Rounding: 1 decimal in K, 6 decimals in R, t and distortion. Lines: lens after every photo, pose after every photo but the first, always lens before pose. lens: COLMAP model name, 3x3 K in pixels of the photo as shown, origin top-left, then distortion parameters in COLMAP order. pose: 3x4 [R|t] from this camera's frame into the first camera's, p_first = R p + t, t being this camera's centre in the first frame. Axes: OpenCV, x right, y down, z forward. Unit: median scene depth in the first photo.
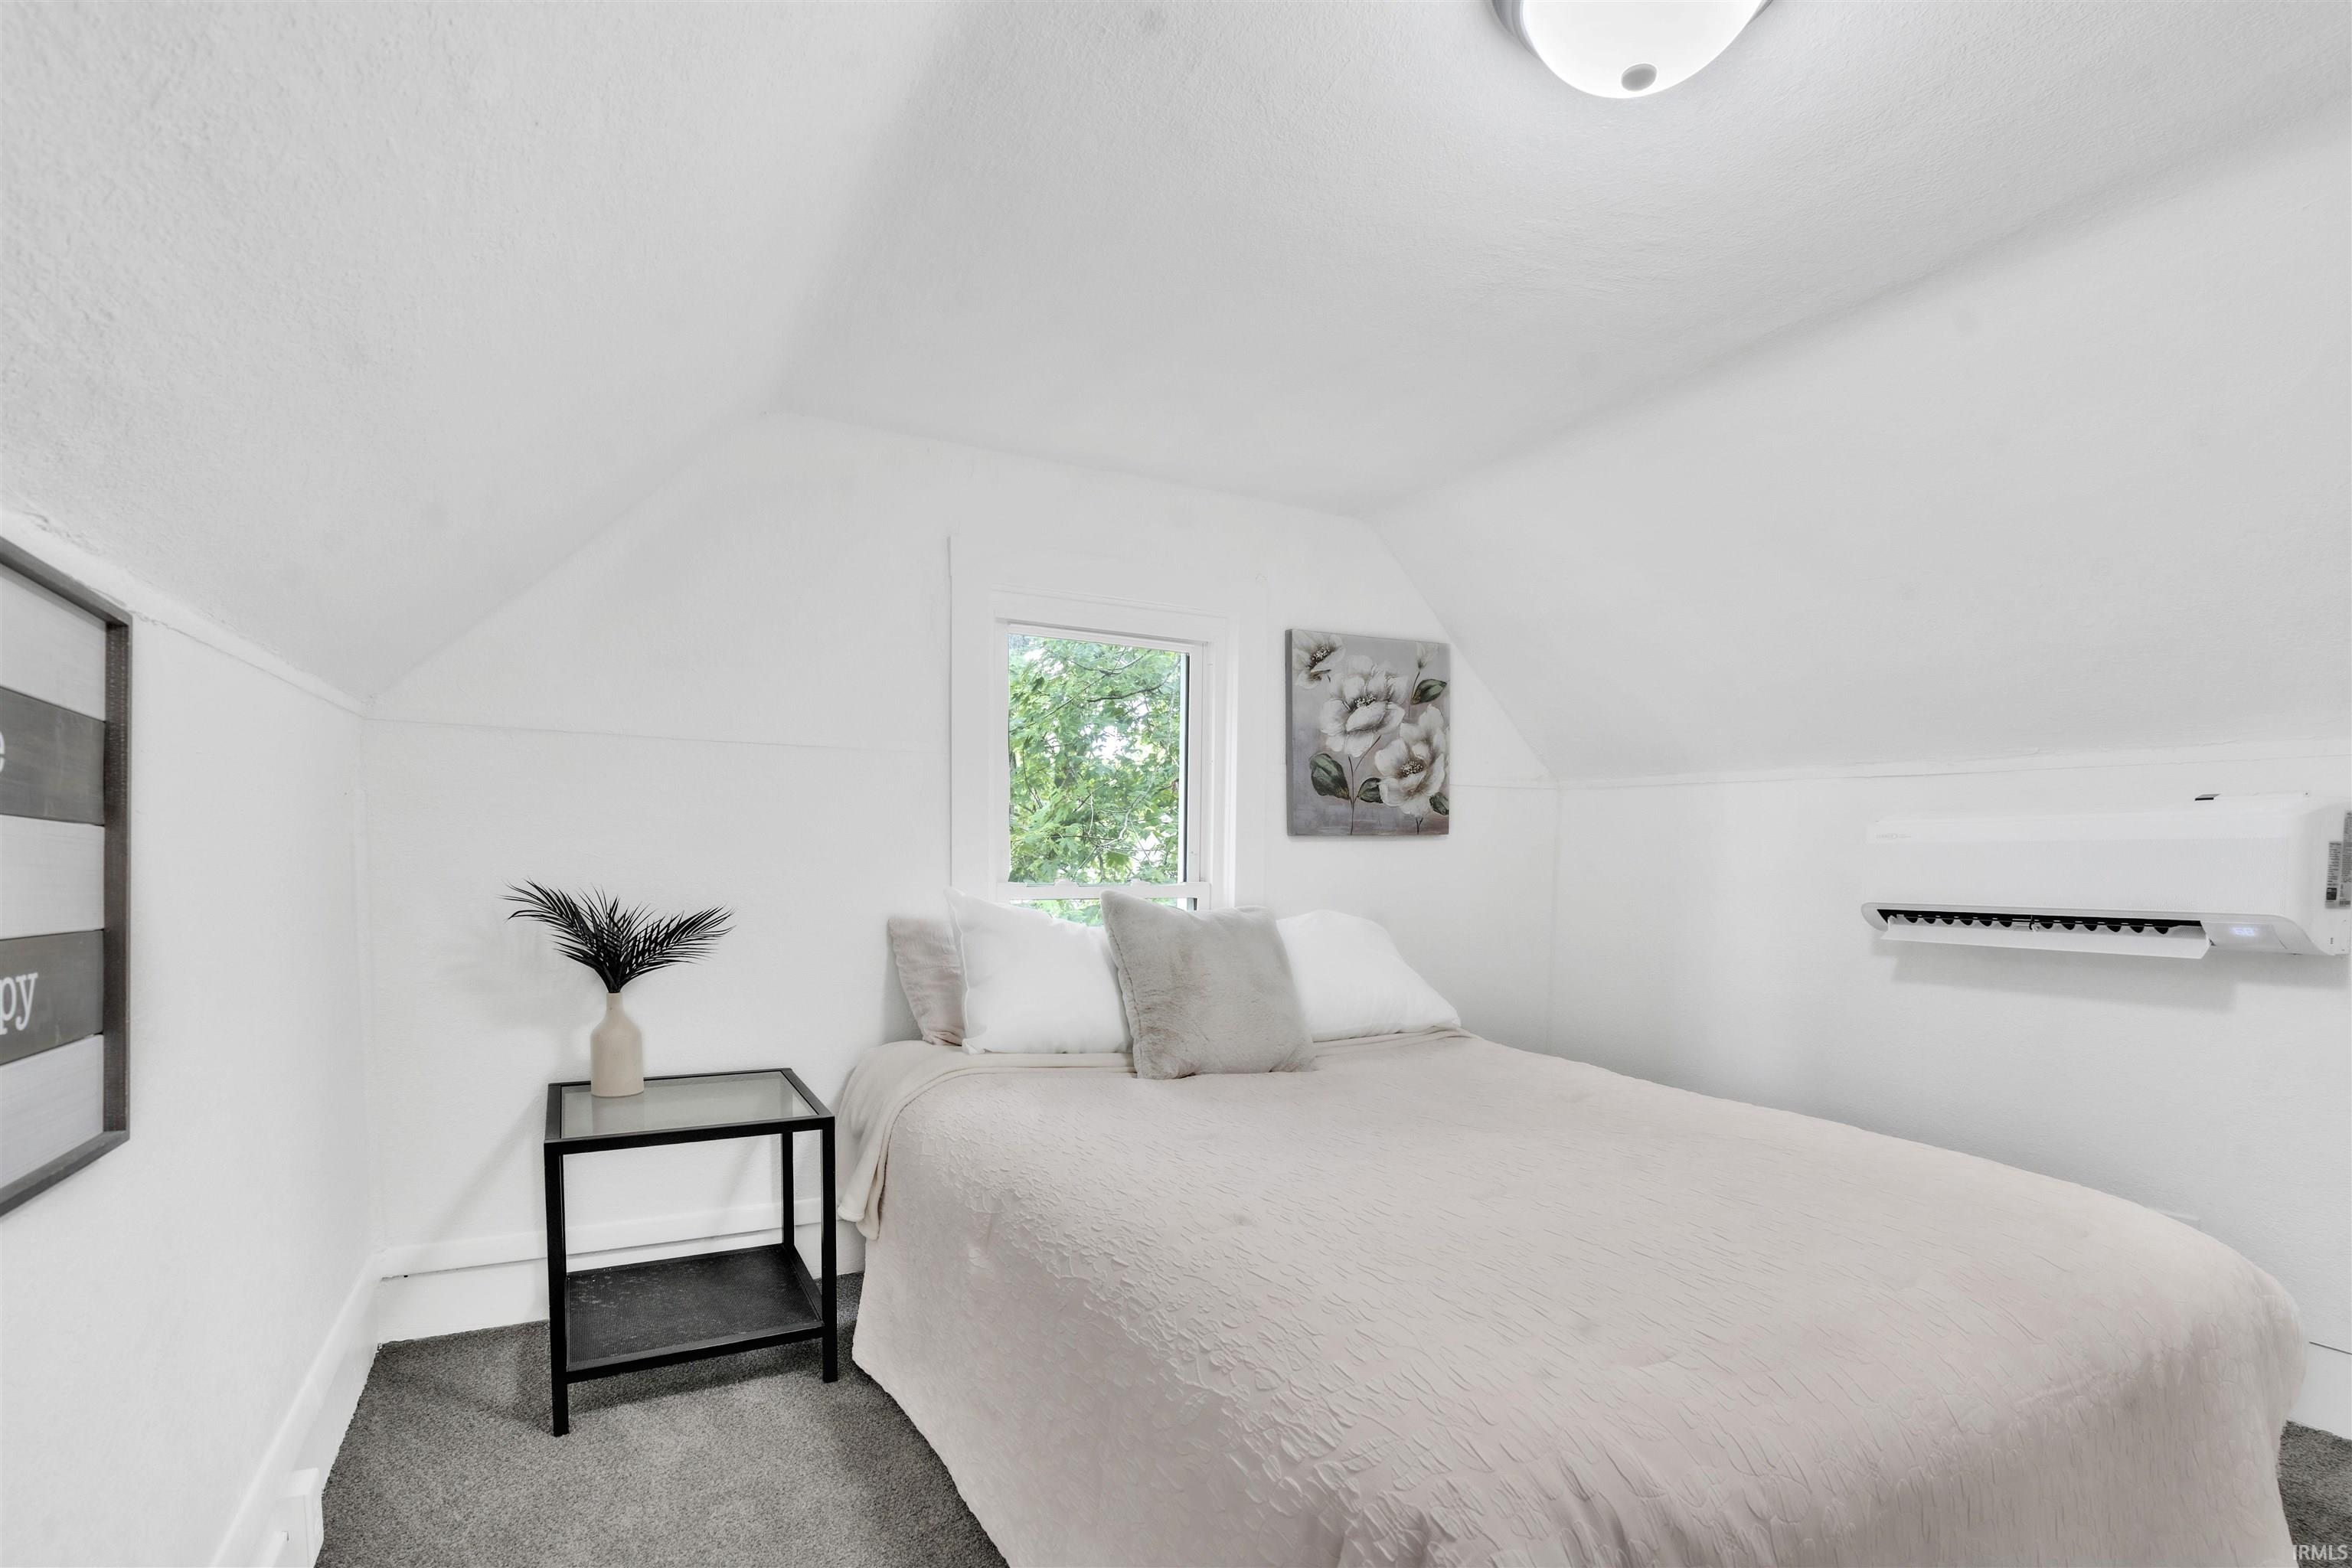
lens RADIAL K [[1136.9, 0, 1177.2], [0, 1136.9, 879.2], [0, 0, 1]] dist [0.000076, 0.000128]
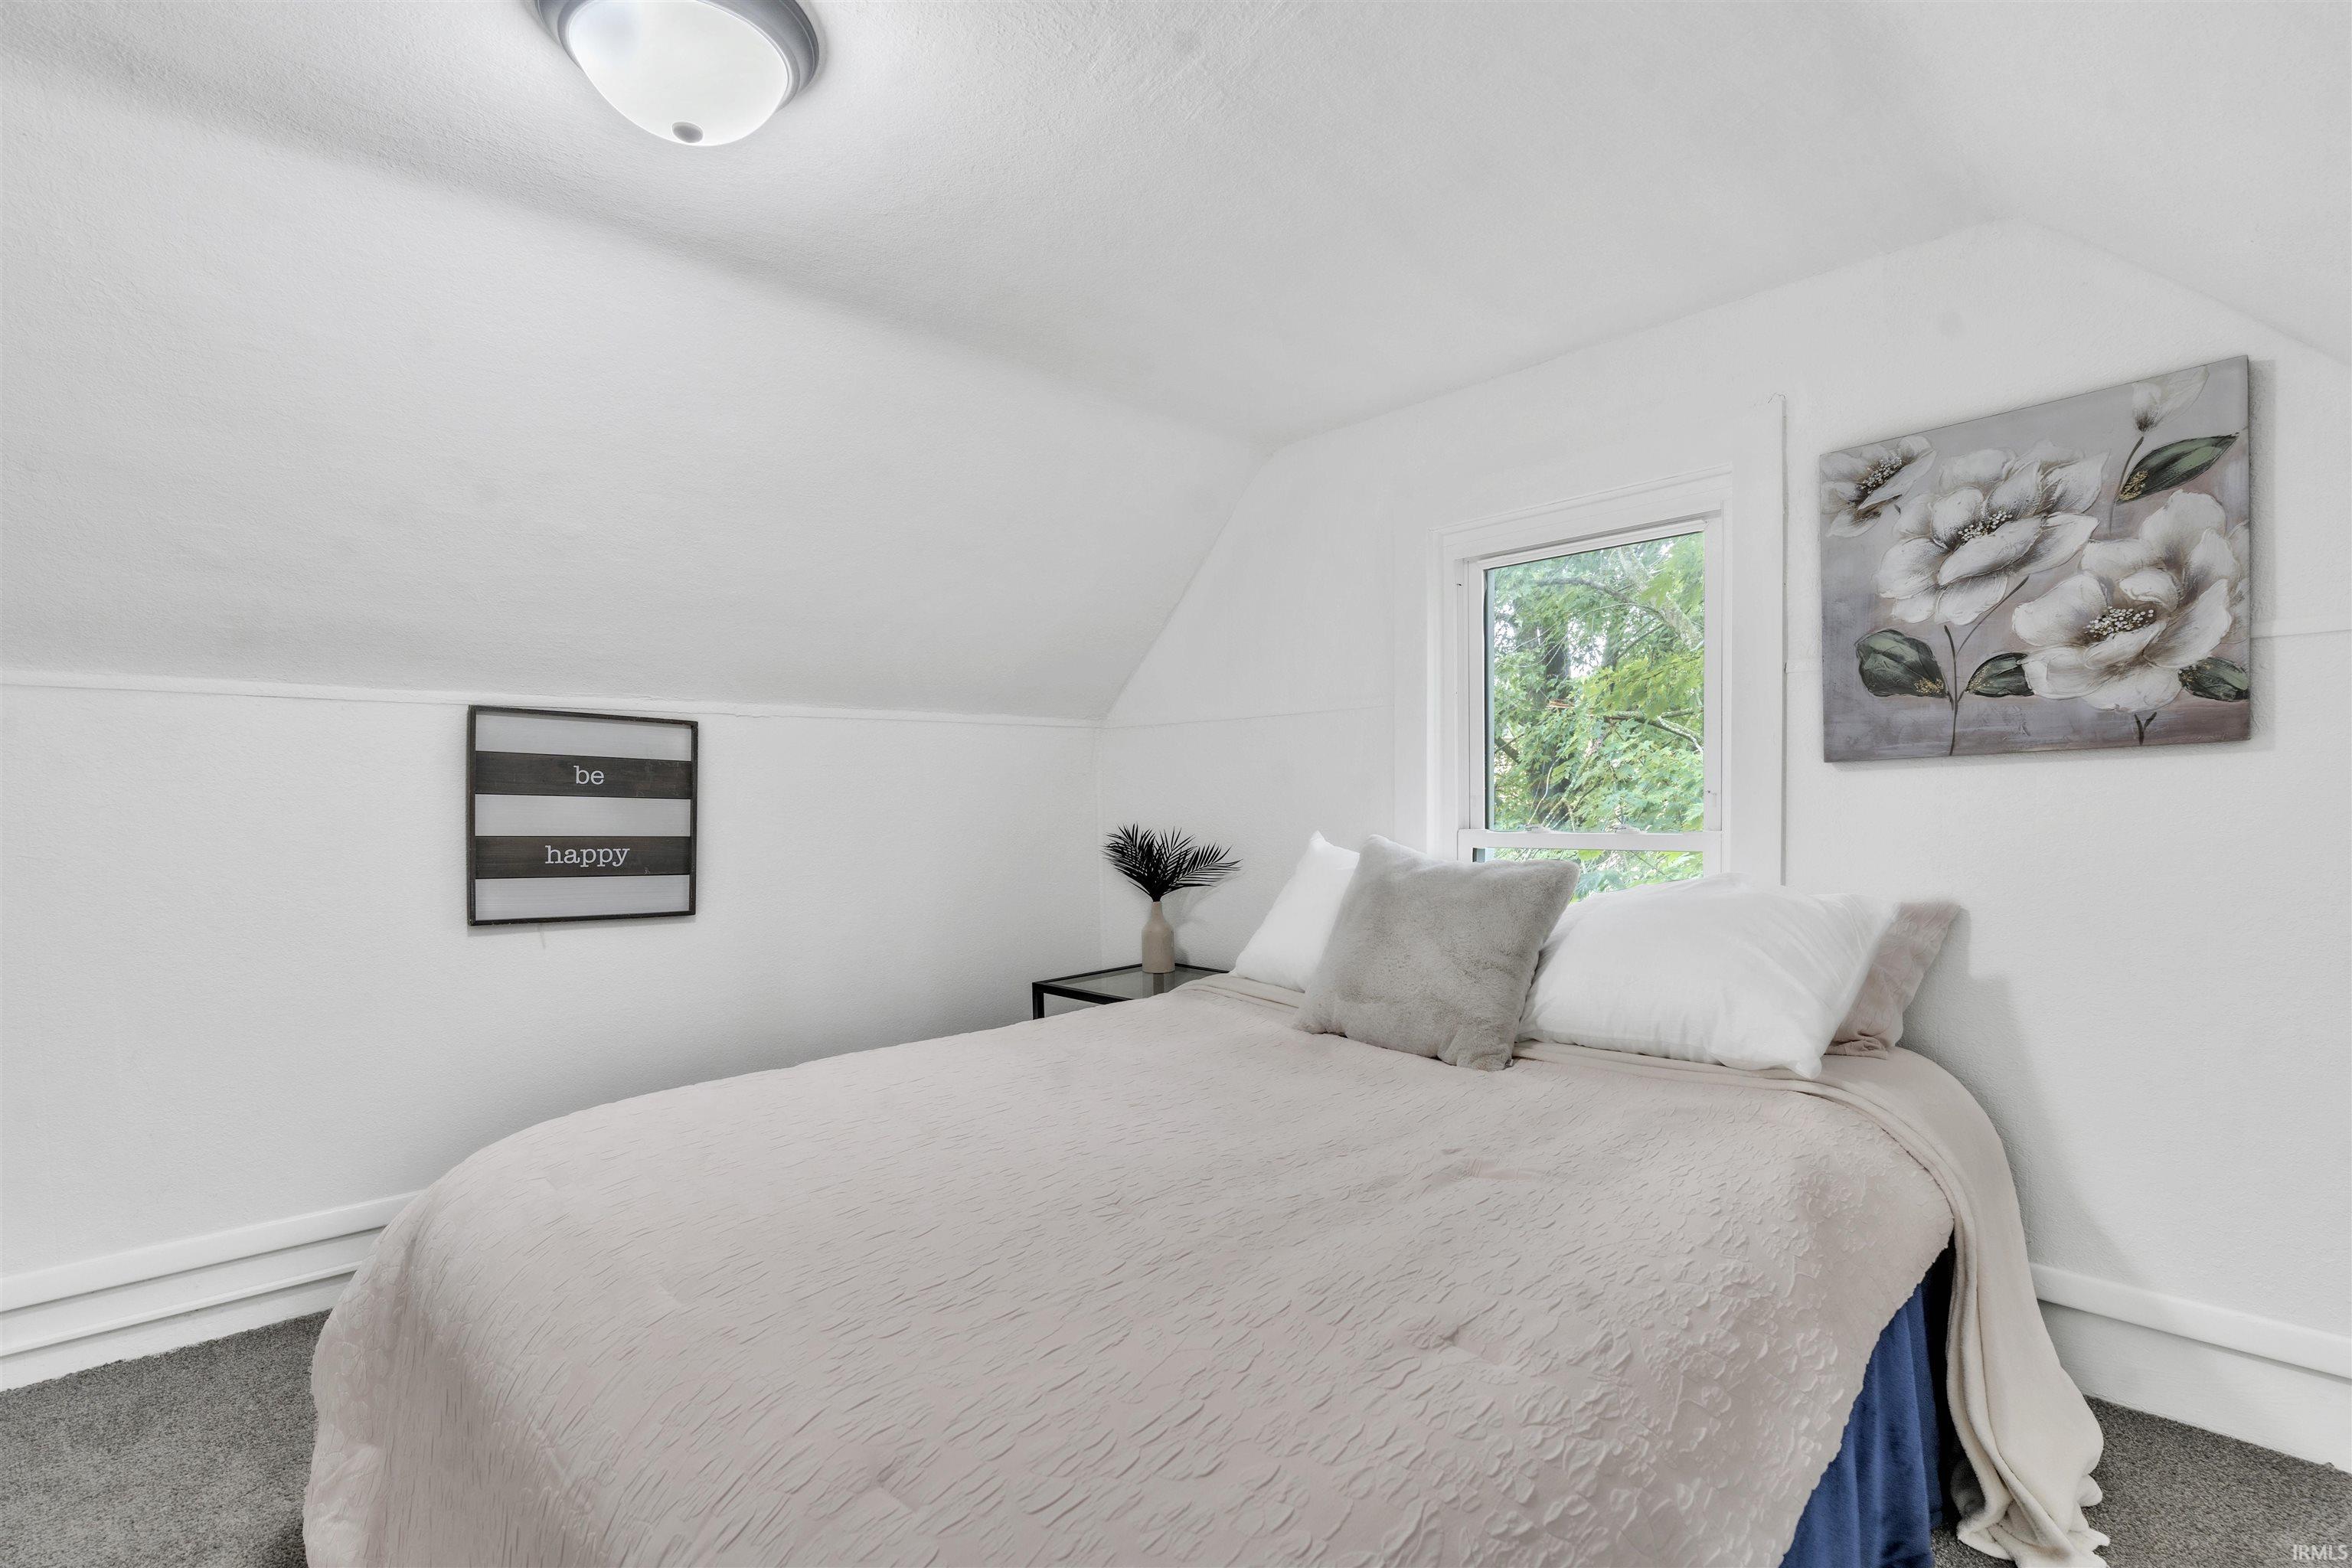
lens RADIAL K [[1058.7, 0, 1187.3], [0, 1058.7, 778.6], [0, 0, 1]] dist [0.000500, 0.000582]
pose [[0.281593, -0.038318, -0.958768, 0.570597], [-0.007579, 0.999082, -0.042155, -0.000107], [0.959504, 0.019137, 0.281044, 0.454055]]
